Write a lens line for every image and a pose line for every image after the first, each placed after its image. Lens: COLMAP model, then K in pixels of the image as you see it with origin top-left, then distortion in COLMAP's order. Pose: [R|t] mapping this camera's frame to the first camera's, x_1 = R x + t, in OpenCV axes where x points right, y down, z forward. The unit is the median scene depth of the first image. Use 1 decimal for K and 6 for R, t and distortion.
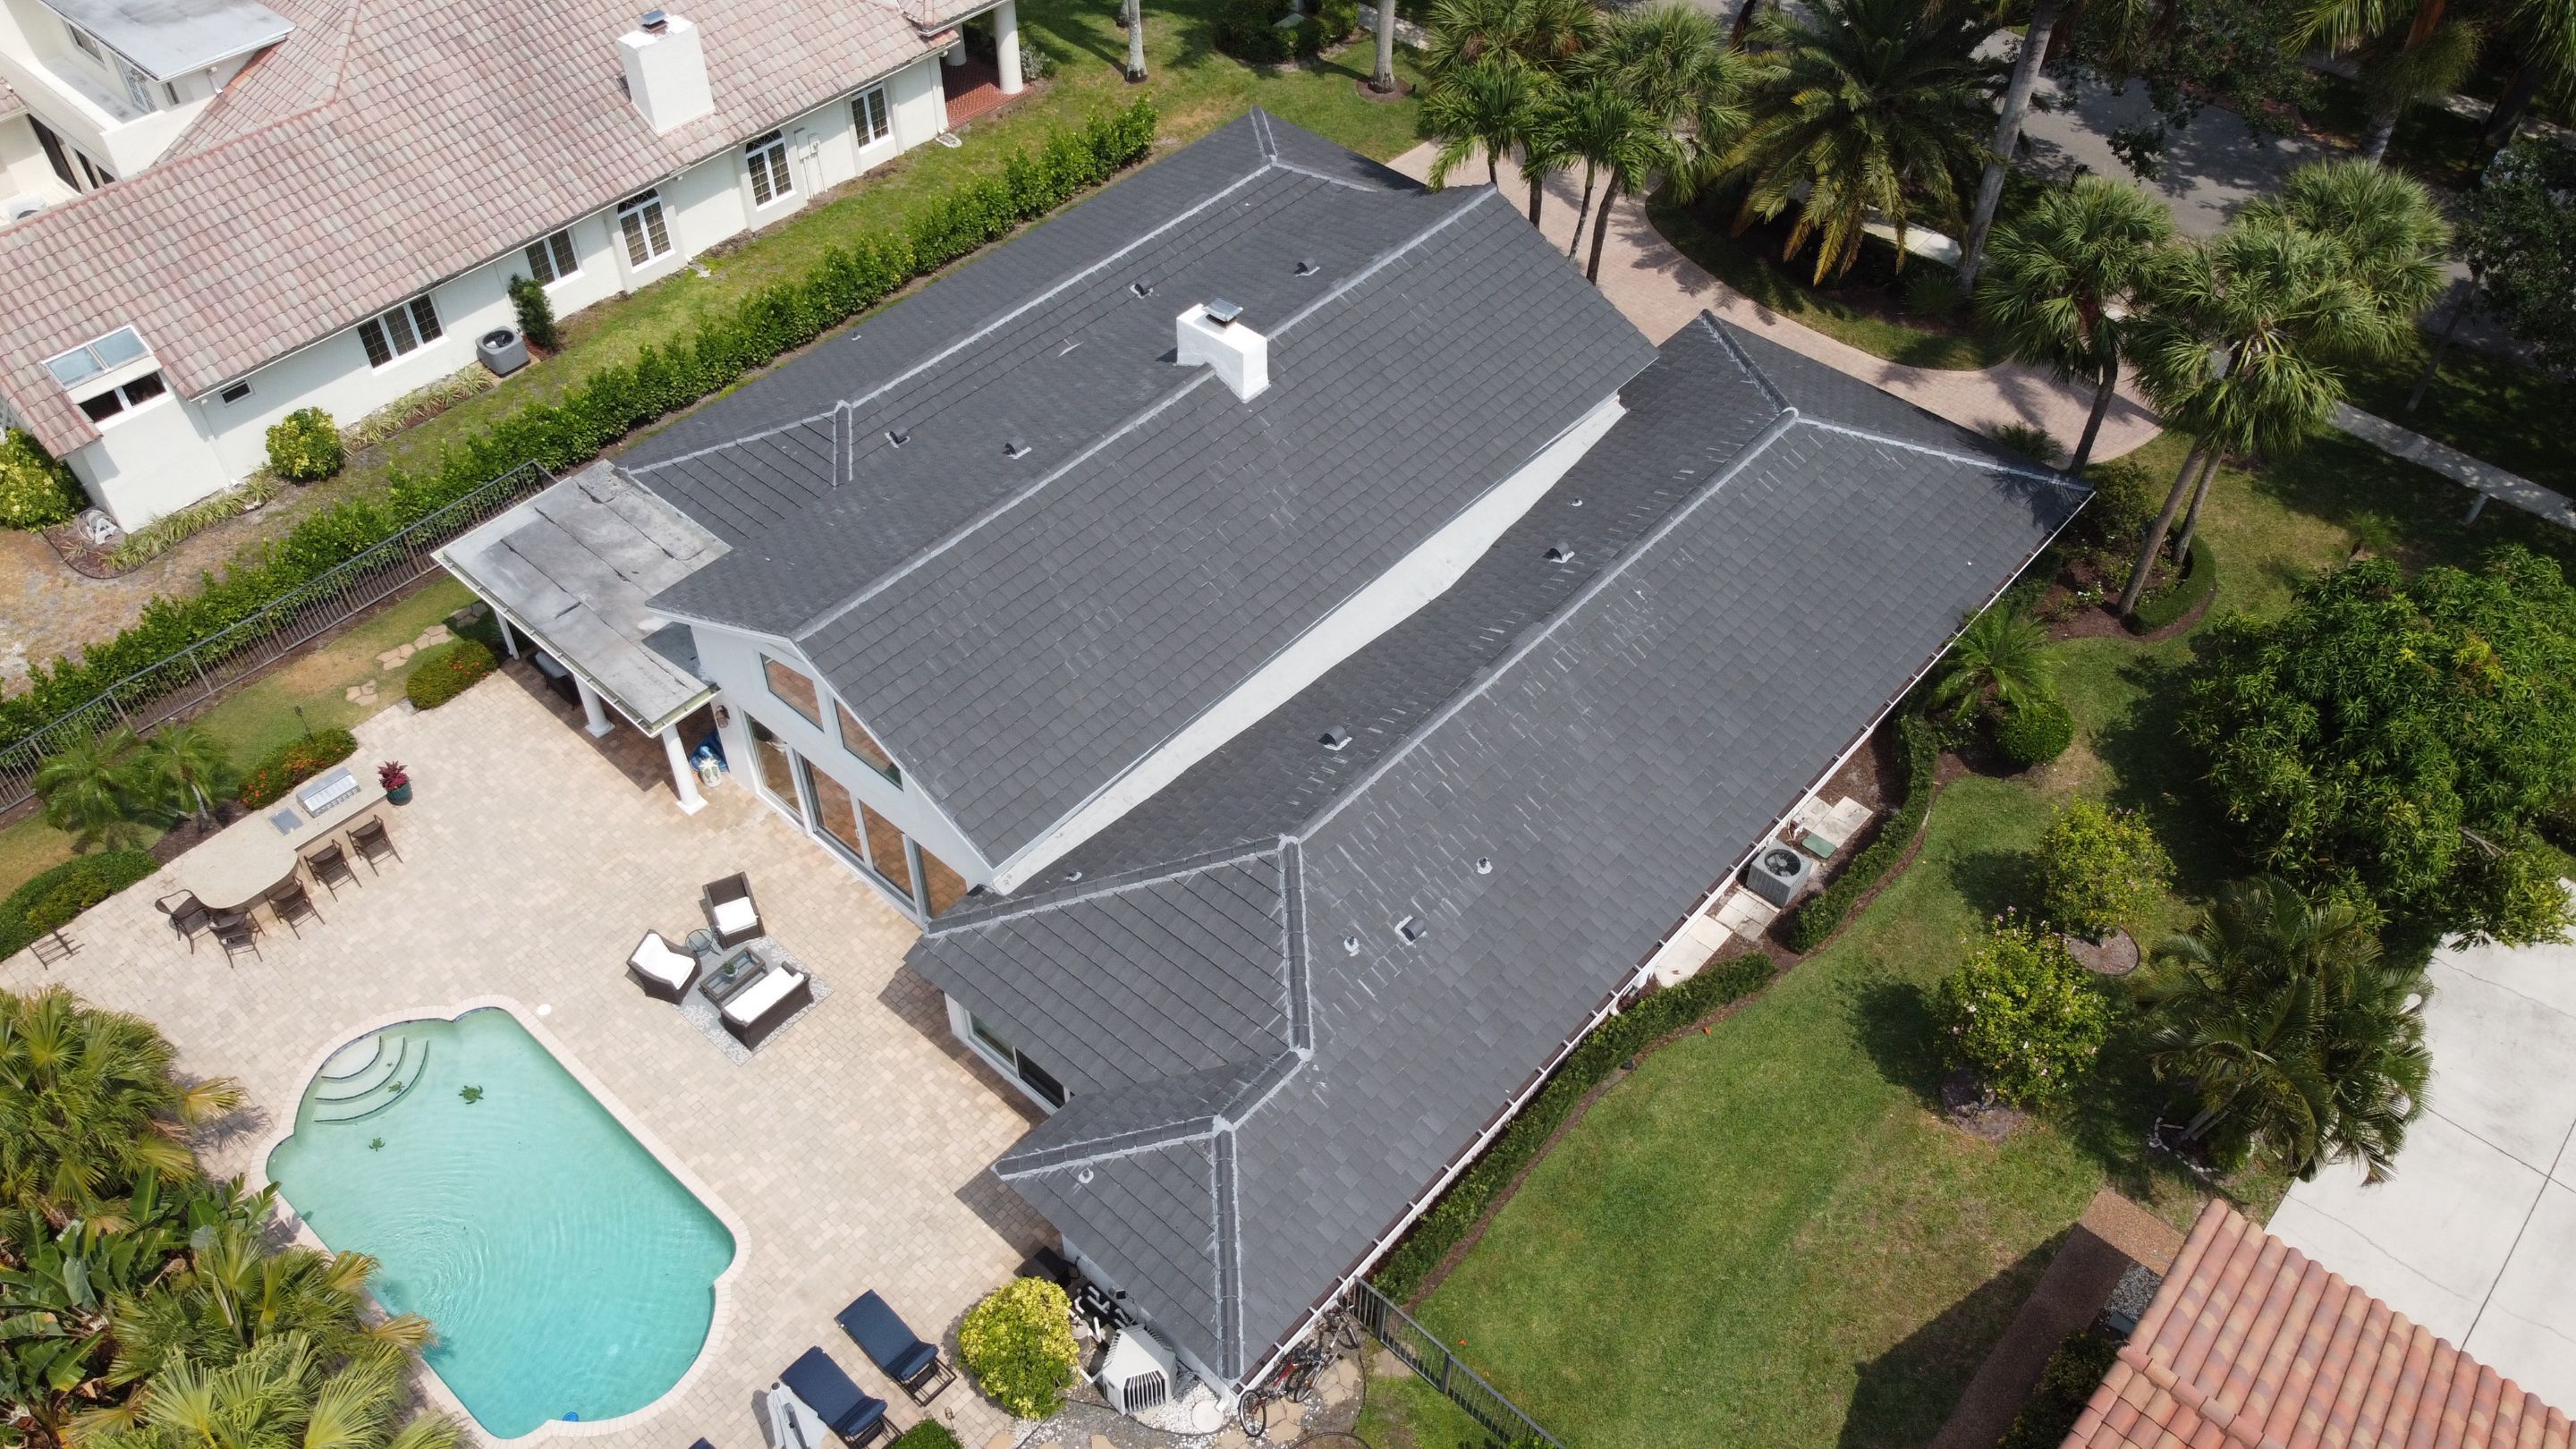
lens RADIAL K [[1943.1, 0, 1288.3], [0, 1943.1, 722.9], [0, 0, 1]] dist [0.005358, -0.010246]
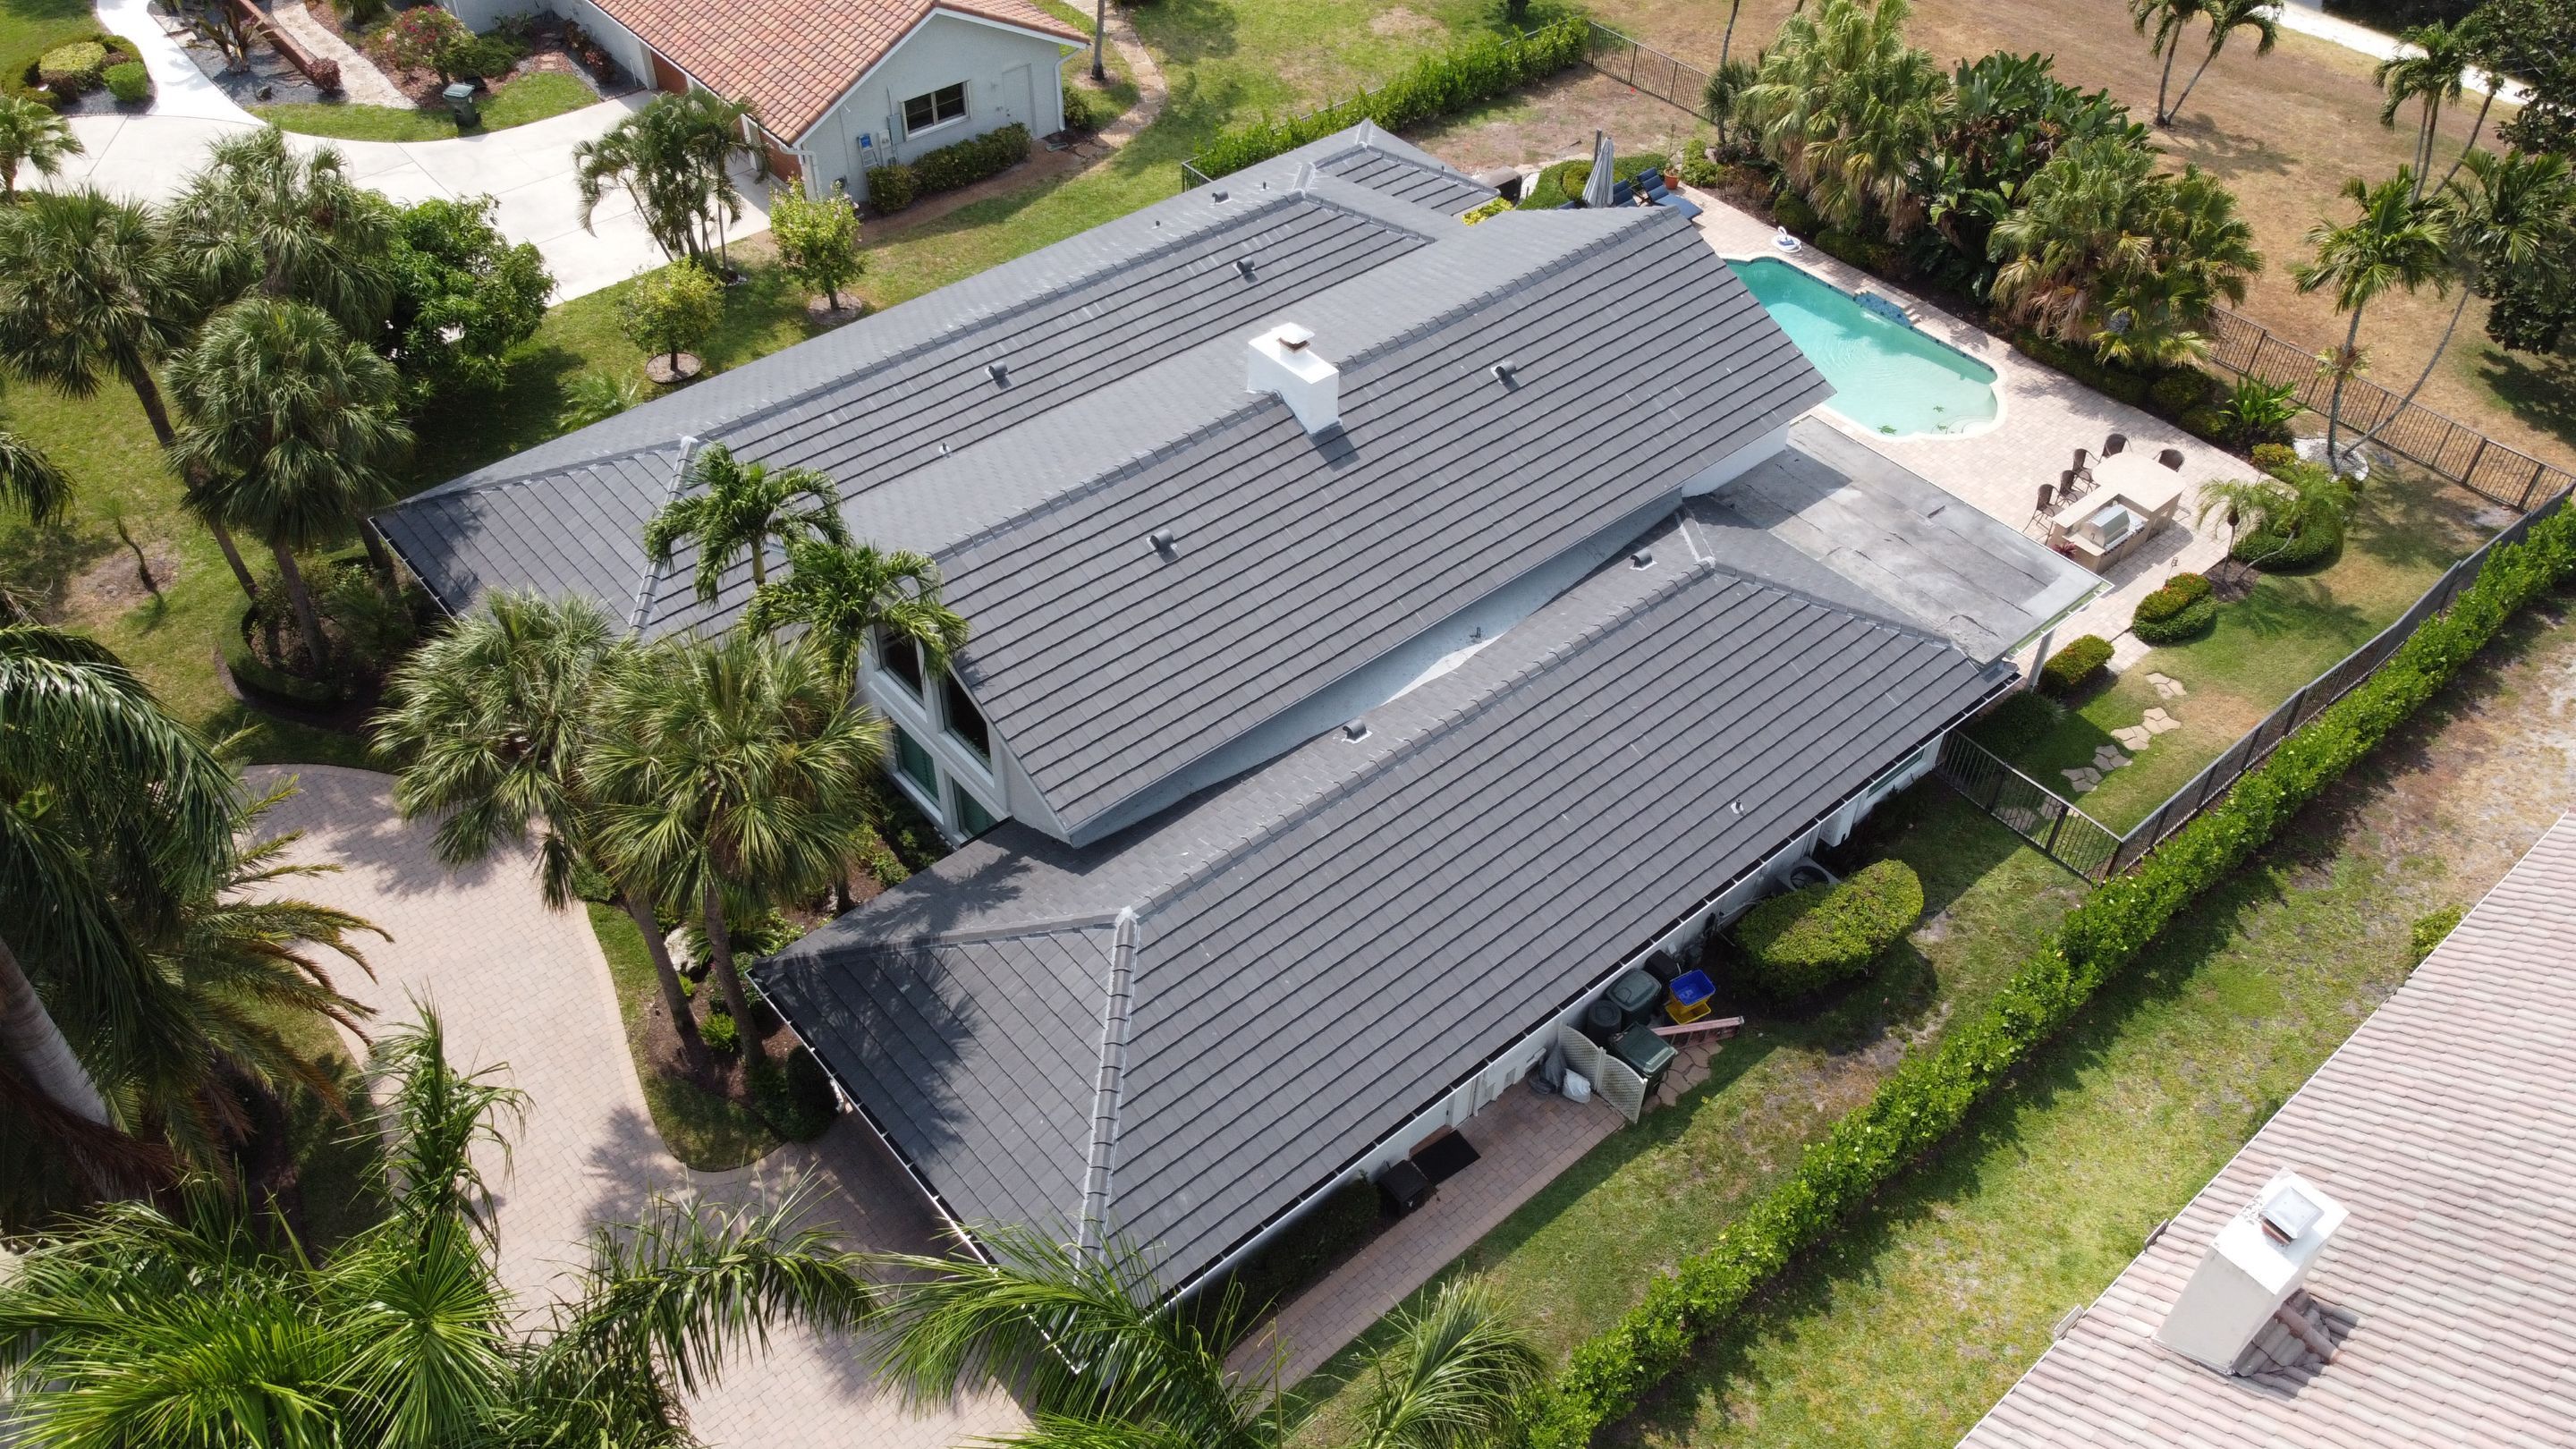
lens RADIAL K [[1943.1, 0, 1301.3], [0, 1943.1, 721.6], [0, 0, 1]] dist [0.005358, -0.010246]
pose [[-0.990811, -0.108020, 0.081398, -0.108459], [0.080739, 0.010470, 0.996680, -0.919549], [-0.108514, 0.994094, -0.001652, 0.947439]]
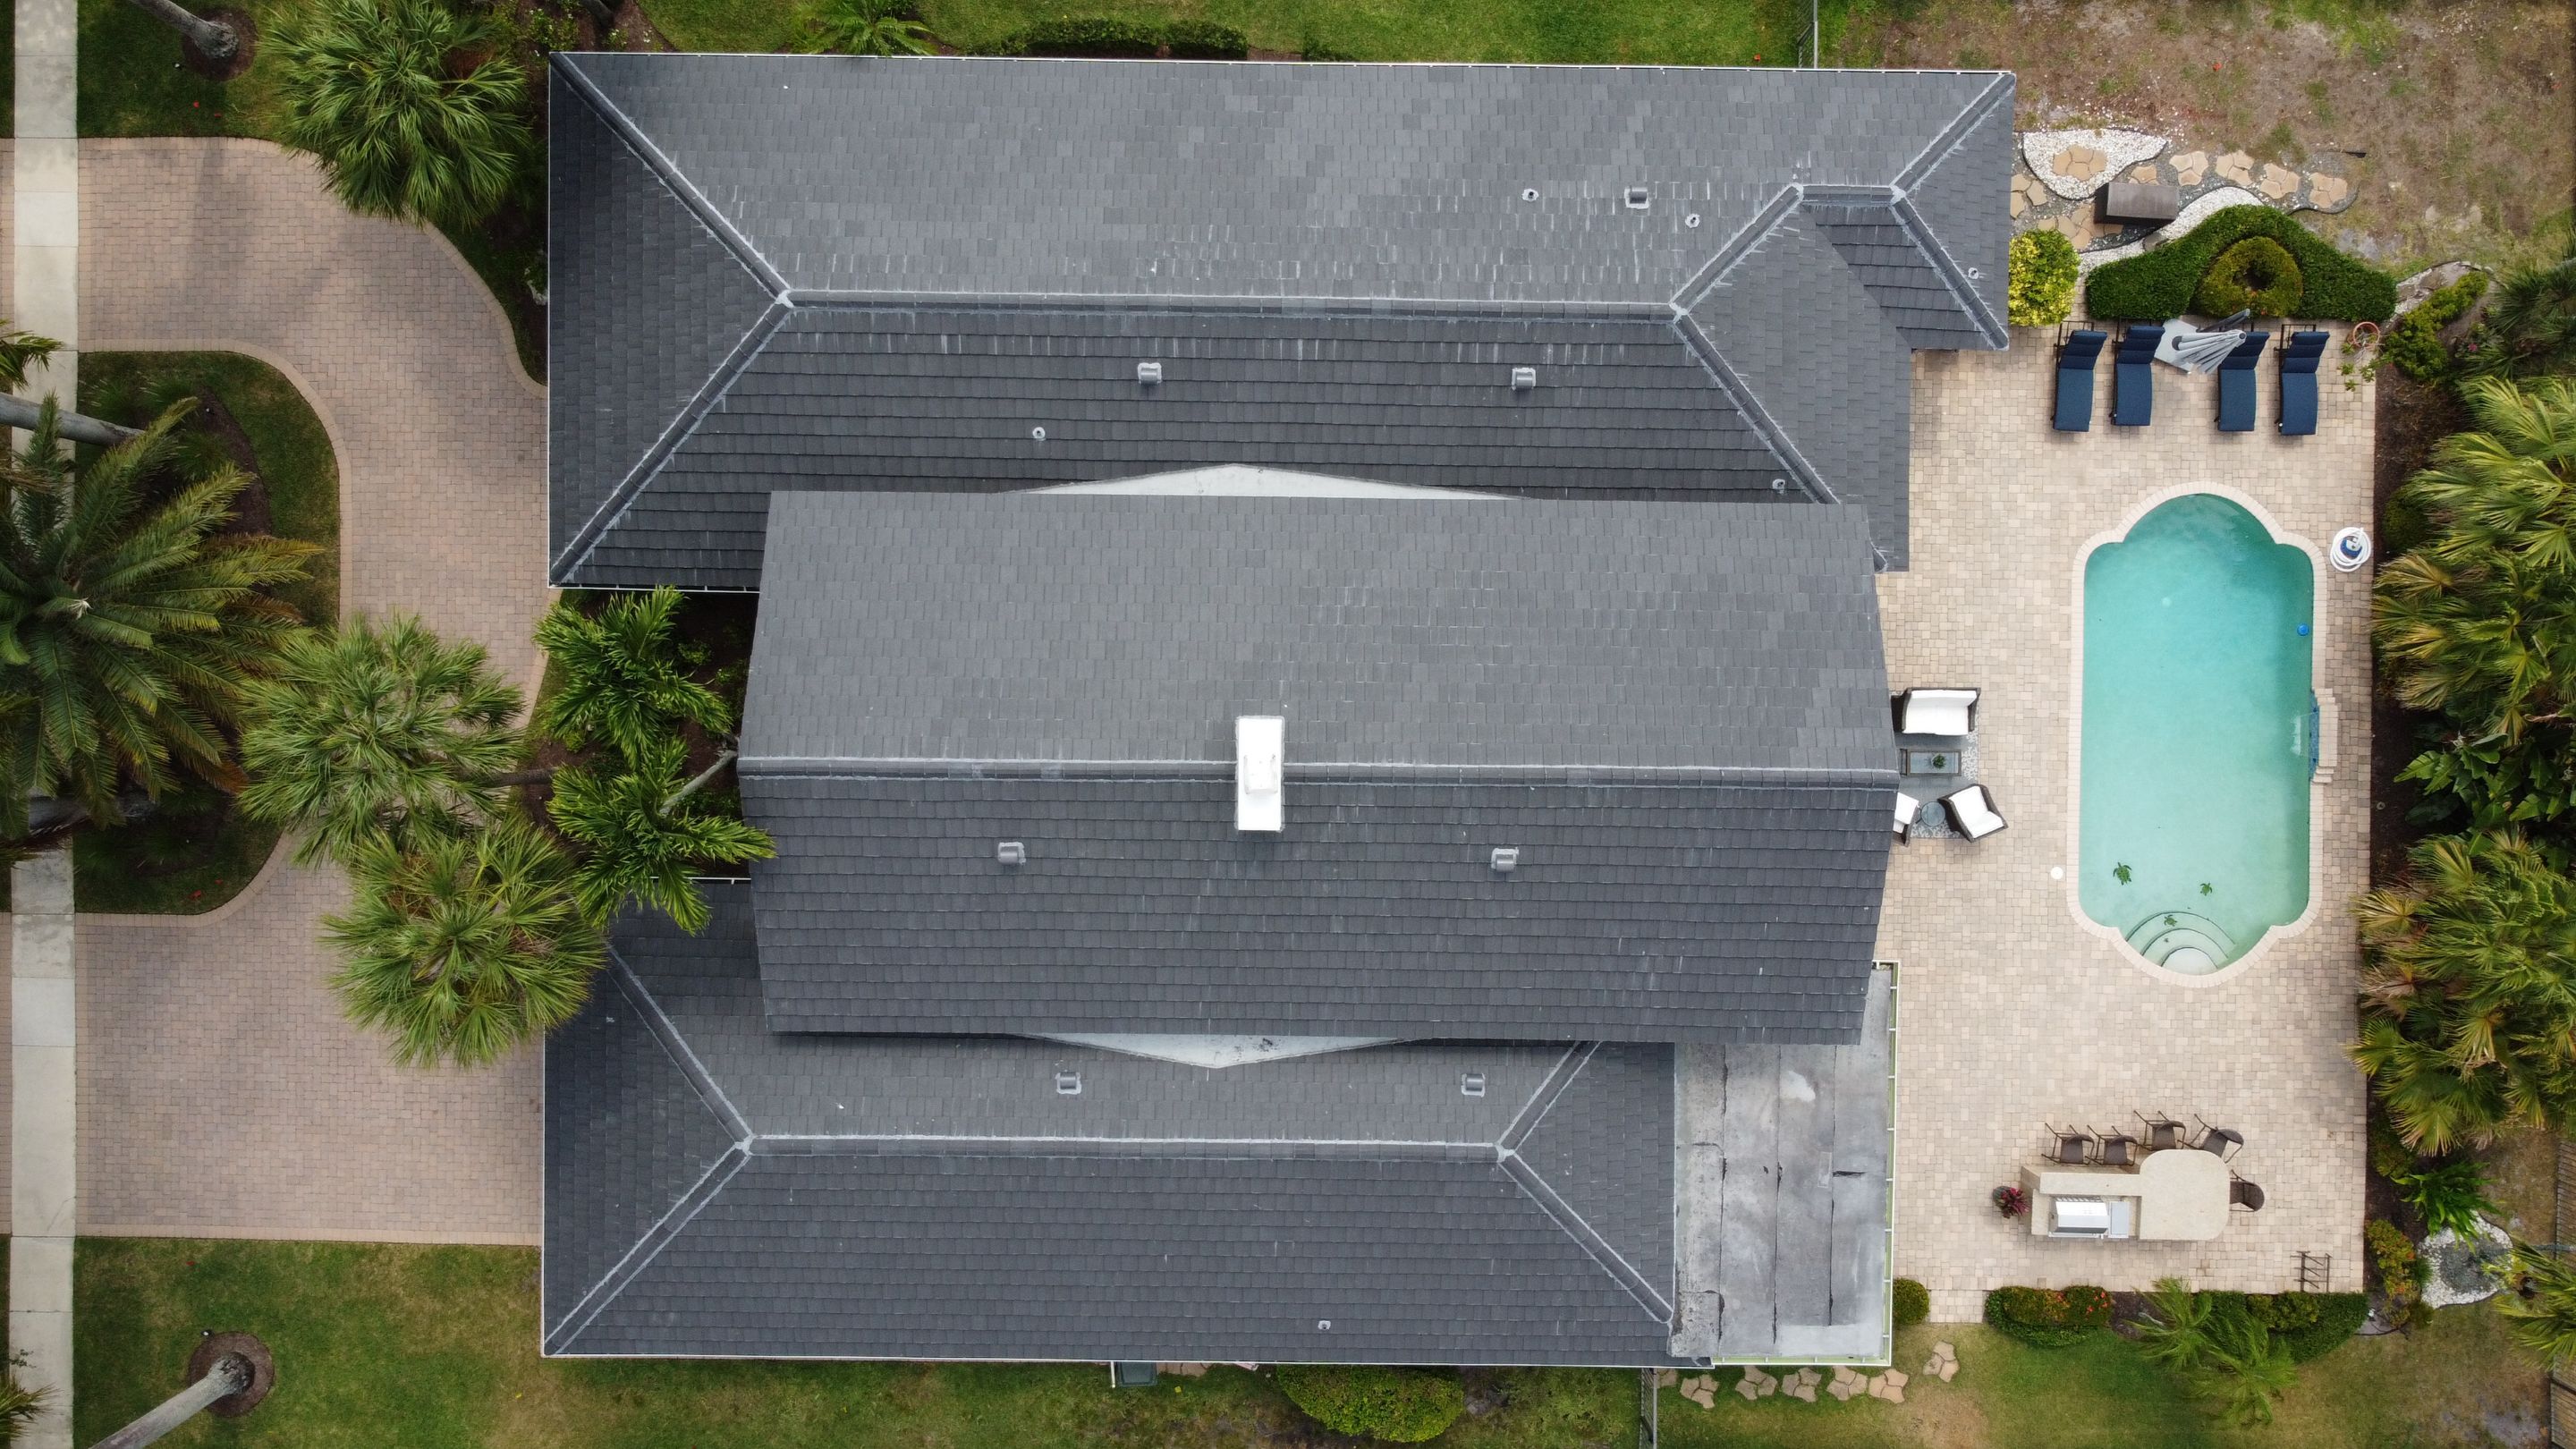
lens RADIAL K [[1943.1, 0, 1284.4], [0, 1943.1, 697.9], [0, 0, 1]] dist [0.005358, -0.010246]
pose [[-0.655974, -0.754561, -0.018329, 0.000233], [0.536476, -0.483189, 0.691897, -0.614176], [-0.530935, 0.444033, 0.721763, 0.298624]]
